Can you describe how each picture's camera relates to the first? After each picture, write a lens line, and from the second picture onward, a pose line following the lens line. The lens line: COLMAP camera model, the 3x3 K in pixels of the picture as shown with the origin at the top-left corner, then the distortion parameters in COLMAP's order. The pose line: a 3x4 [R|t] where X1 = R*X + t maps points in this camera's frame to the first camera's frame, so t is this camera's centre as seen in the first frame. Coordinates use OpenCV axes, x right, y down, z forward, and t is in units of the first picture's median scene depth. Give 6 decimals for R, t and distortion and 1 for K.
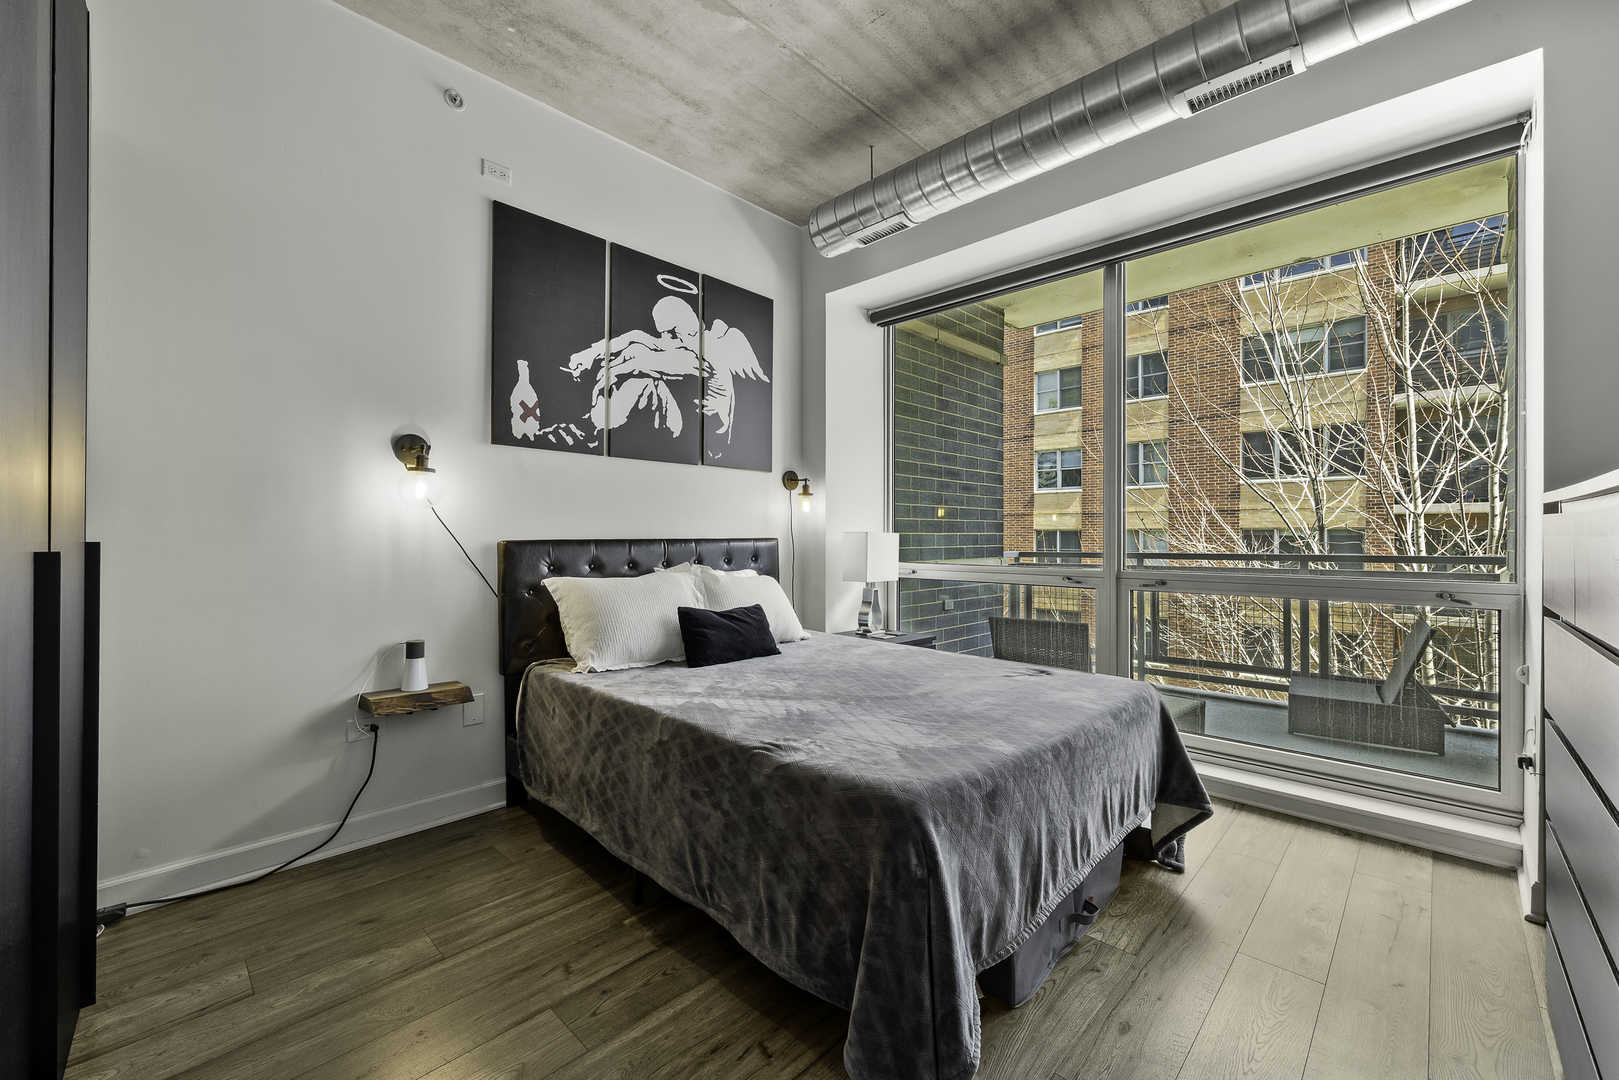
lens RADIAL K [[639.6, 0, 806.3], [0, 639.6, 539.2], [0, 0, 1]] dist [-0.000543, -0.000467]
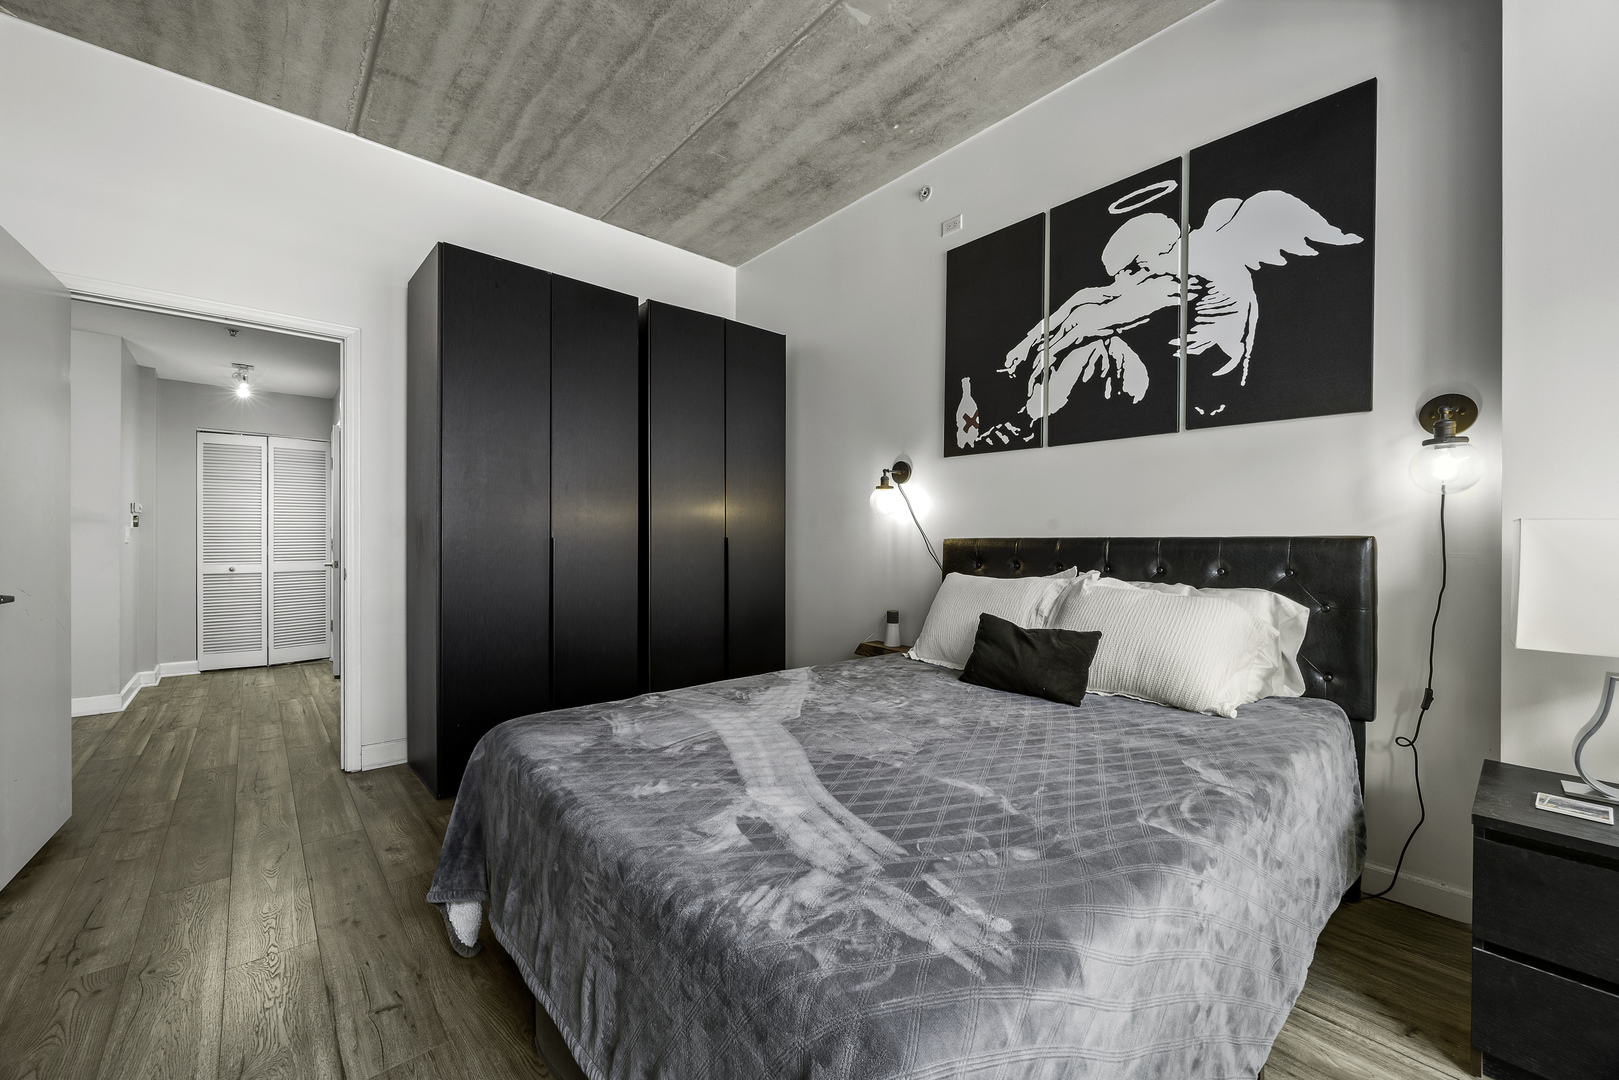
lens RADIAL K [[639.6, 0, 809.1], [0, 639.6, 542.8], [0, 0, 1]] dist [-0.000543, -0.000467]
pose [[-0.070232, -0.000338, -0.997531, 0.585600], [-0.014408, 0.999896, 0.000675, 0.010156], [0.997427, 0.014420, -0.070230, 0.689303]]
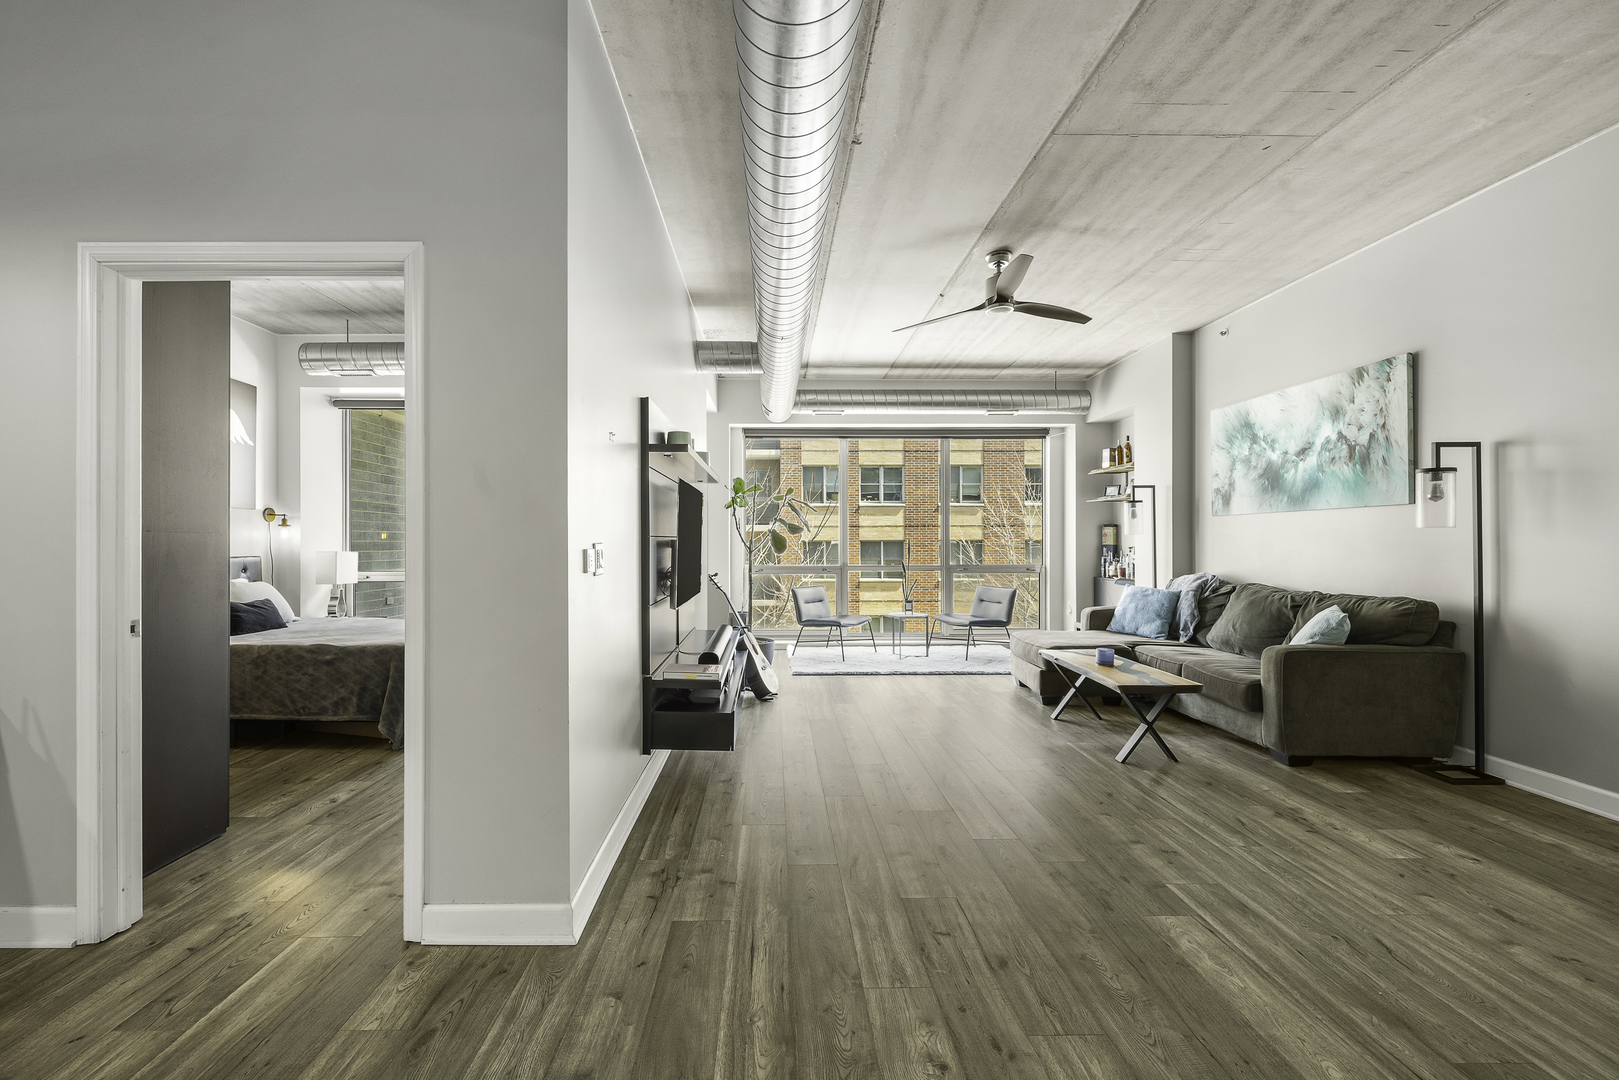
lens RADIAL K [[668.3, 0, 776.8], [0, 668.3, 542.7], [0, 0, 1]] dist [-0.002955, 0.001927]
pose [[0.706635, 0.001030, 0.707578, -0.333223], [0.005560, 0.999960, -0.007008, -0.017119], [-0.707556, 0.008886, 0.706601, -1.000696]]
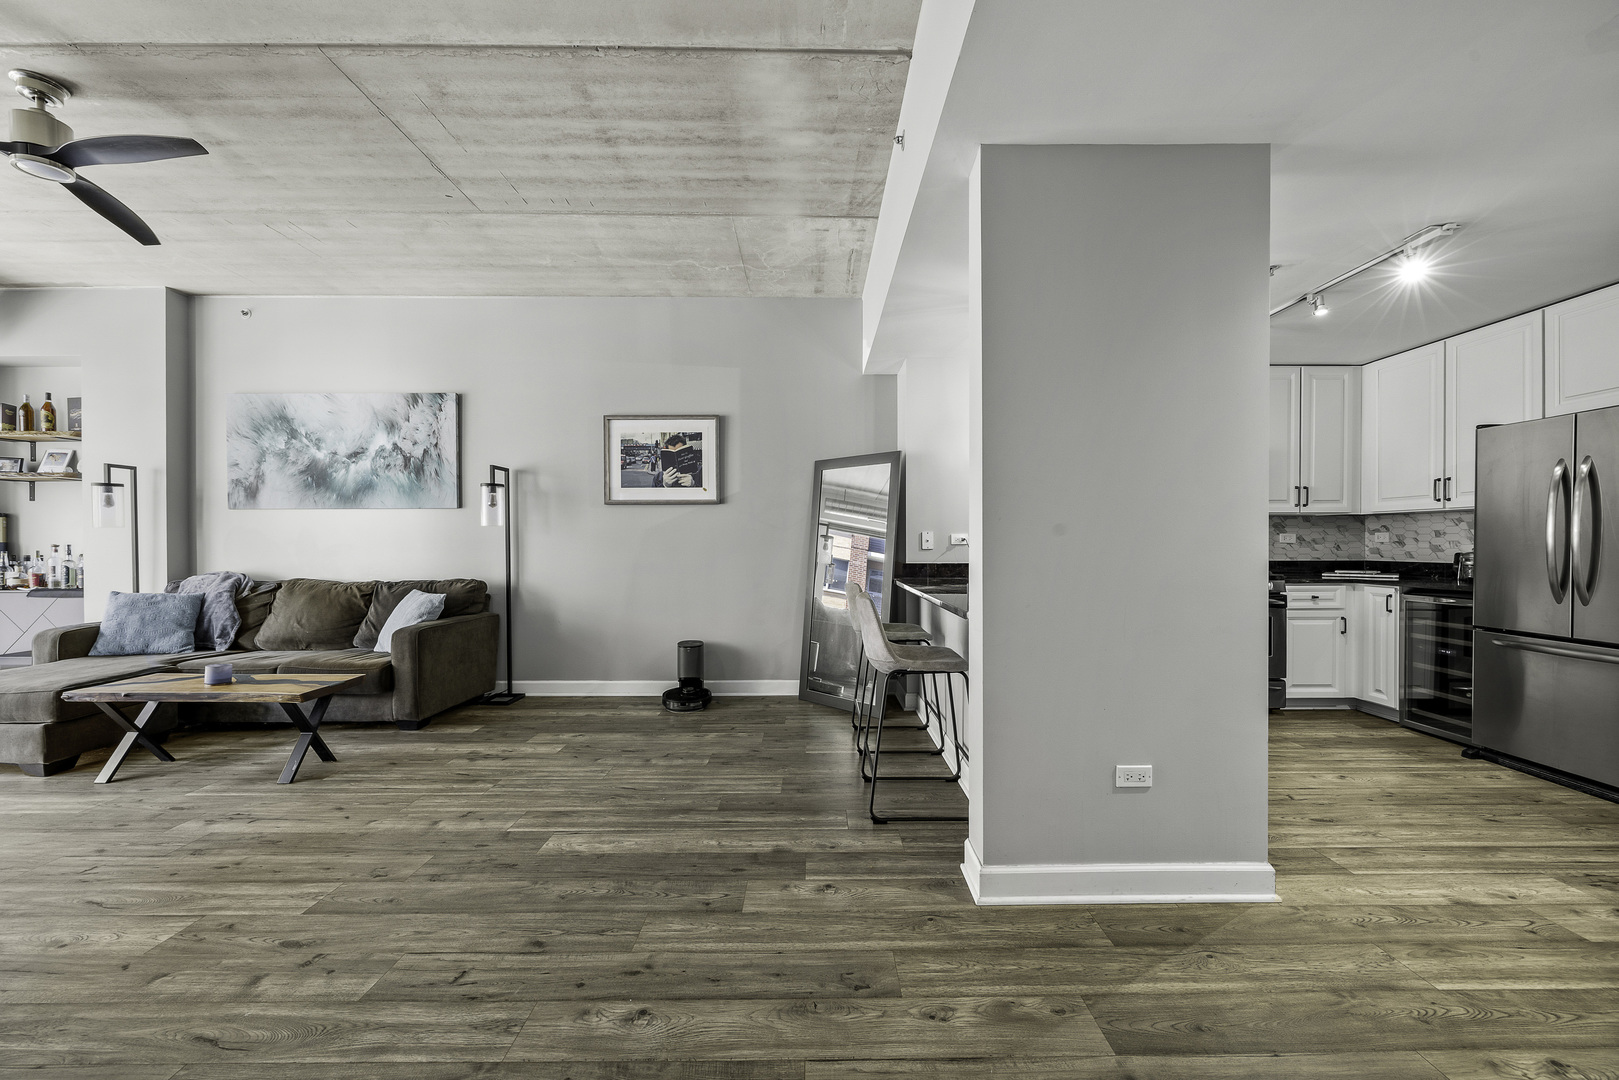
lens RADIAL K [[639.6, 0, 815.4], [0, 639.6, 542.4], [0, 0, 1]] dist [-0.000543, -0.000467]
pose [[-0.703731, 0.006765, 0.710435, -0.350441], [0.010397, 0.999946, 0.000777, 0.000117], [-0.710391, 0.007934, -0.703763, -0.479045]]
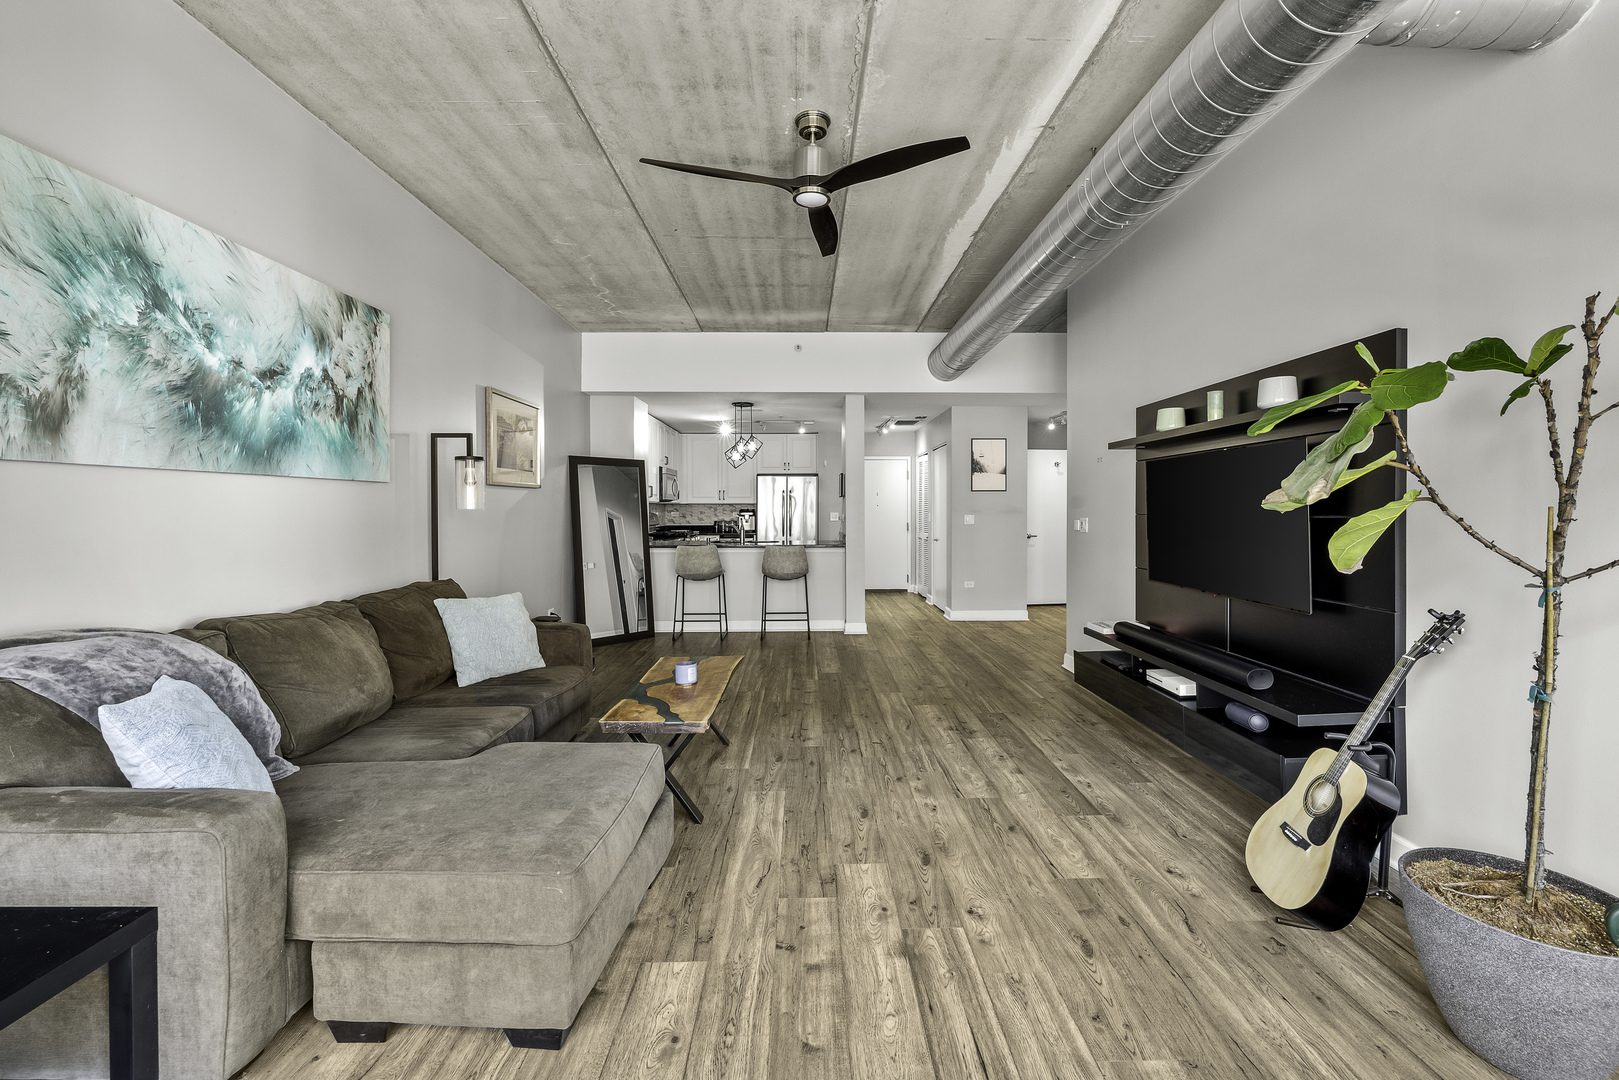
lens RADIAL K [[668.3, 0, 801.7], [0, 668.3, 513.2], [0, 0, 1]] dist [-0.002955, 0.001927]
pose [[-0.708574, 0.010301, -0.705561, 1.674510], [-0.001498, 0.999869, 0.016102, -0.057829], [0.705635, 0.012466, -0.708466, 0.331981]]
